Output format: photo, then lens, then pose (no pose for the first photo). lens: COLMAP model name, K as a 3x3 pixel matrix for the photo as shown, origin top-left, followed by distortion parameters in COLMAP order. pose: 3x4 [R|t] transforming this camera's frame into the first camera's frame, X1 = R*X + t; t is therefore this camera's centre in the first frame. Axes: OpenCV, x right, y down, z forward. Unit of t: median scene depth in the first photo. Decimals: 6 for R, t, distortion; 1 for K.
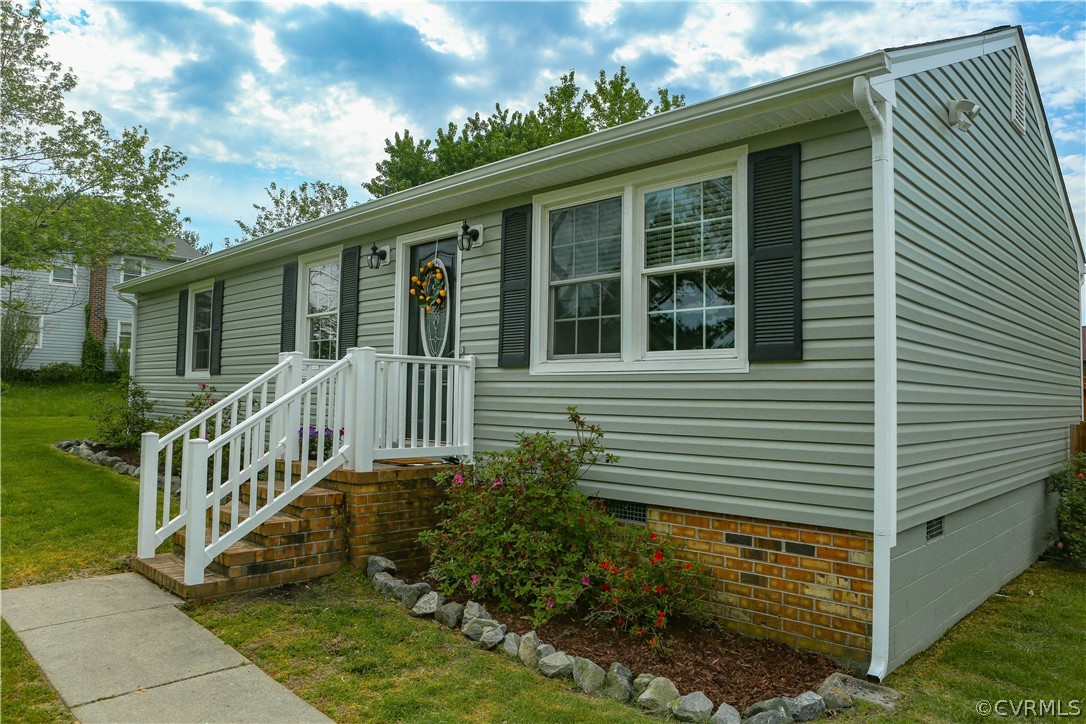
lens RADIAL K [[747.9, 0, 538.4], [0, 747.9, 370.2], [0, 0, 1]] dist [-0.086527, 0.050643]
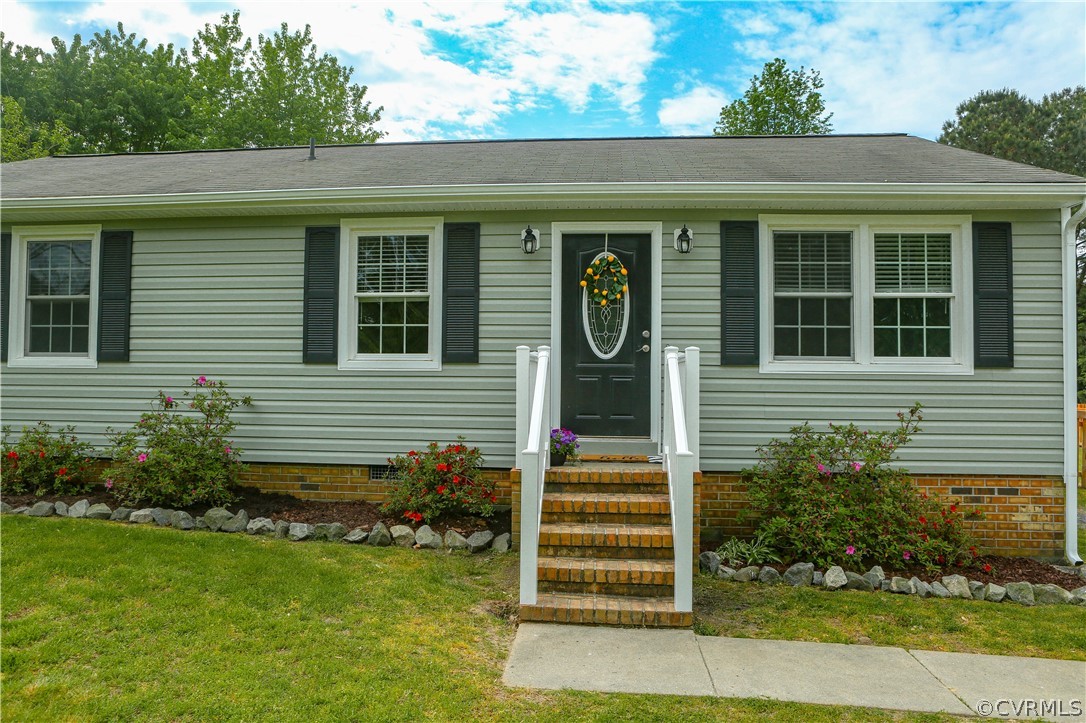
lens RADIAL K [[747.9, 0, 538.4], [0, 747.9, 365.8], [0, 0, 1]] dist [-0.086527, 0.050643]
pose [[0.775068, 0.000394, 0.631878, -1.235069], [-0.018609, 0.999580, 0.022203, -0.029183], [-0.631604, -0.028967, 0.774750, 0.423101]]
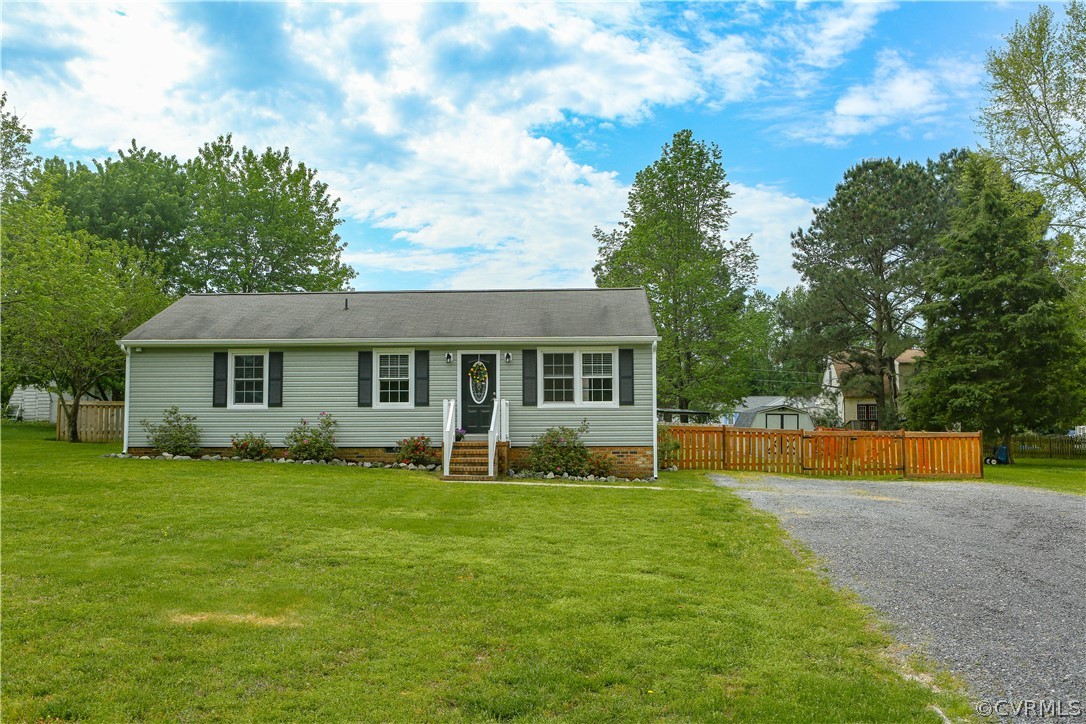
lens RADIAL K [[995.8, 0, 538.2], [0, 995.8, 353.7], [0, 0, 1]] dist [-0.078971, 0.000000]
pose [[0.742052, 0.028961, 0.669716, -3.322125], [-0.007392, 0.999359, -0.035025, -0.089037], [-0.670301, 0.021040, 0.741791, -2.413570]]
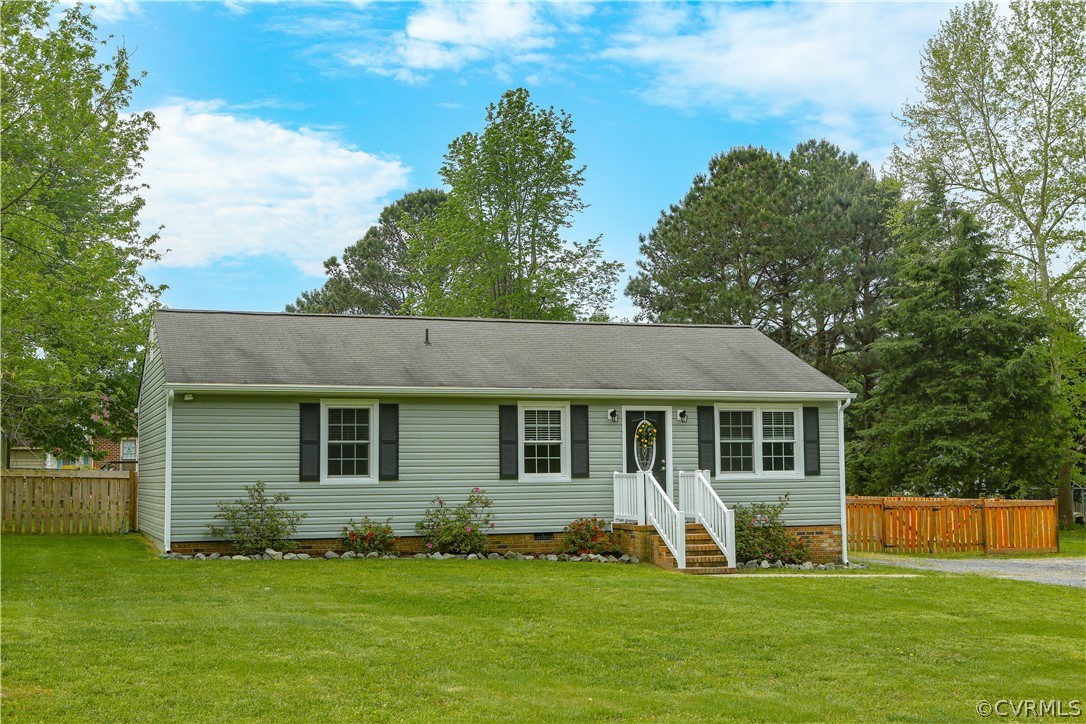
lens RADIAL K [[1446.4, 0, 542.4], [0, 1446.4, 361.9], [0, 0, 1]] dist [-0.041777, 0.000000]
pose [[0.419262, 0.047525, 0.906621, -5.486567], [-0.016546, 0.998863, -0.044709, -0.190119], [-0.907715, 0.003744, 0.419571, -0.518077]]
